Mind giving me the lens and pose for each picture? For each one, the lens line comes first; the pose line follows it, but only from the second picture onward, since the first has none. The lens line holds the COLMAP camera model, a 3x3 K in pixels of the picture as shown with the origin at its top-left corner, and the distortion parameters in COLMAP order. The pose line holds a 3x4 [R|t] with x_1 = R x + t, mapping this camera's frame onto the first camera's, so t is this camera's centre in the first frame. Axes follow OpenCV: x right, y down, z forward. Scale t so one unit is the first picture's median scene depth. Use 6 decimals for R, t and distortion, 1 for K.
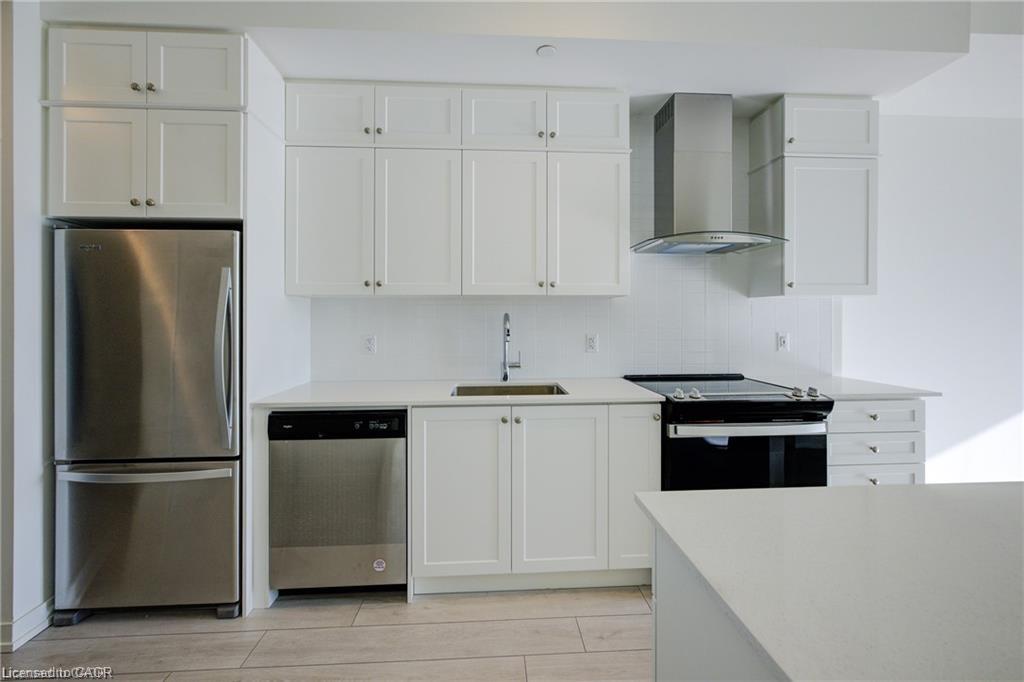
lens RADIAL K [[424.4, 0, 515.2], [0, 424.4, 318.0], [0, 0, 1]] dist [-0.000845, 0.000097]
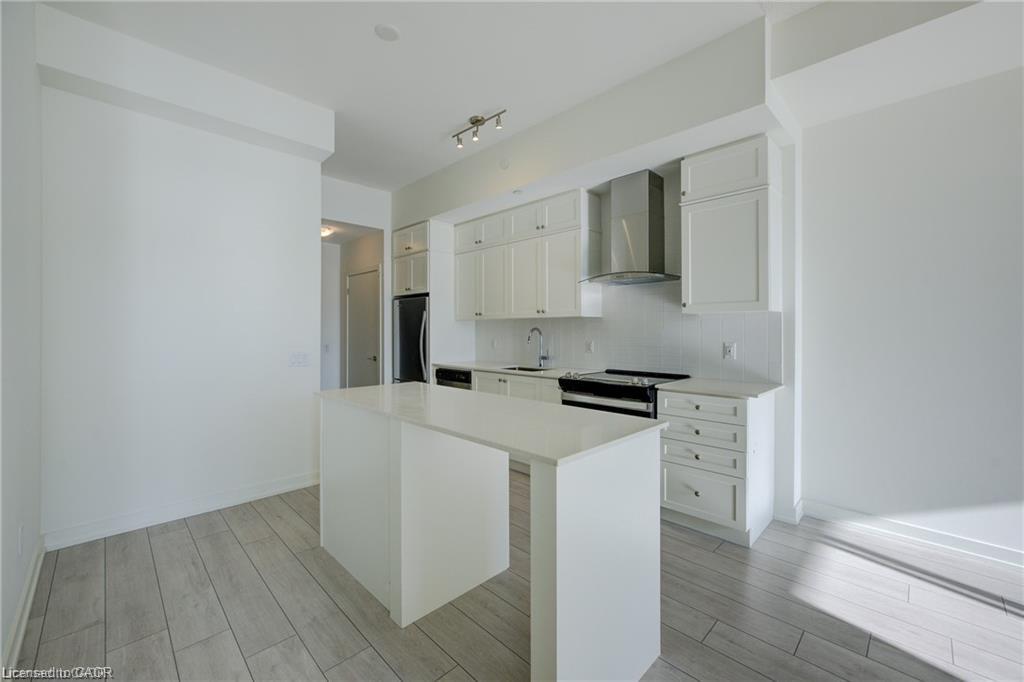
lens RADIAL K [[413.7, 0, 513.3], [0, 413.7, 328.1], [0, 0, 1]] dist [0.000211, 0.000045]
pose [[0.664123, -0.003191, -0.747617, 1.488069], [-0.001022, 0.999986, -0.005176, -0.000599], [0.747623, 0.004202, 0.664110, -0.272063]]
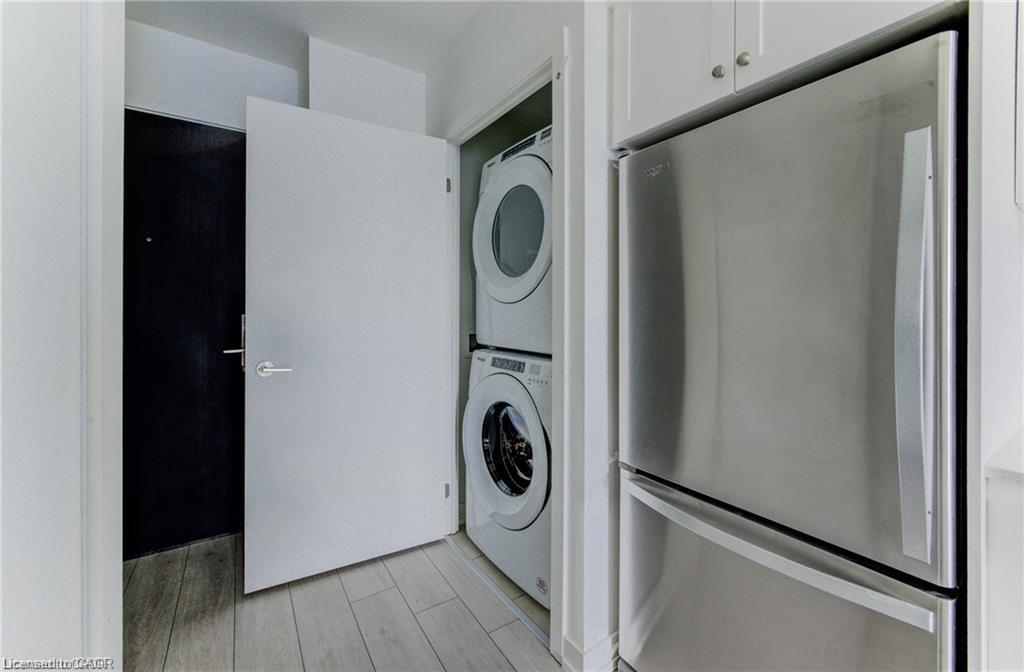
lens RADIAL K [[415.2, 0, 509.4], [0, 415.2, 307.7], [0, 0, 1]] dist [0.024639, 0.000094]
pose [[0.499305, 0.000582, -0.866426, -0.474761], [-0.001592, 0.999999, -0.000246, 0.055433], [0.866425, 0.001502, 0.499305, 0.403877]]
